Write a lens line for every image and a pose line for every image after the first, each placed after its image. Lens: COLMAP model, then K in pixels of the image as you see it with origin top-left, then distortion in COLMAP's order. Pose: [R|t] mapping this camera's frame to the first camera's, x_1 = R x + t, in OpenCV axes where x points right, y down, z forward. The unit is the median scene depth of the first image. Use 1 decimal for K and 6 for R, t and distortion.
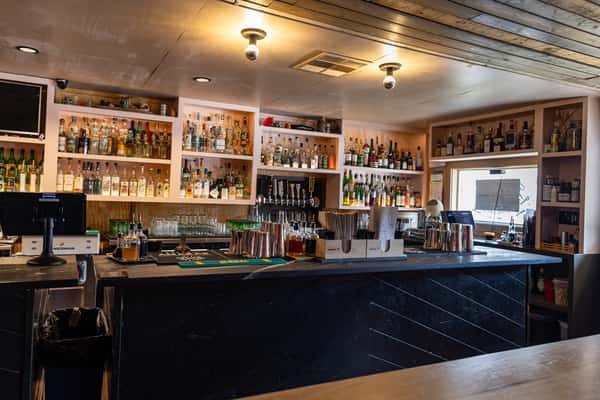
lens RADIAL K [[416.6, 0, 259.4], [0, 416.6, 190.1], [0, 0, 1]] dist [0.001044, -0.000320]
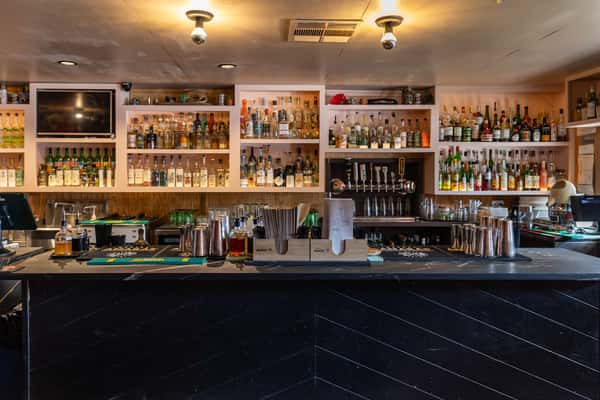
lens RADIAL K [[434.2, 0, 289.3], [0, 434.2, 178.5], [0, 0, 1]] dist [0.006509, 0.001288]
pose [[0.913041, -0.030369, -0.406735, 0.309623], [0.037659, 0.999241, 0.009927, -0.007087], [0.406125, -0.024381, 0.913492, 0.102001]]
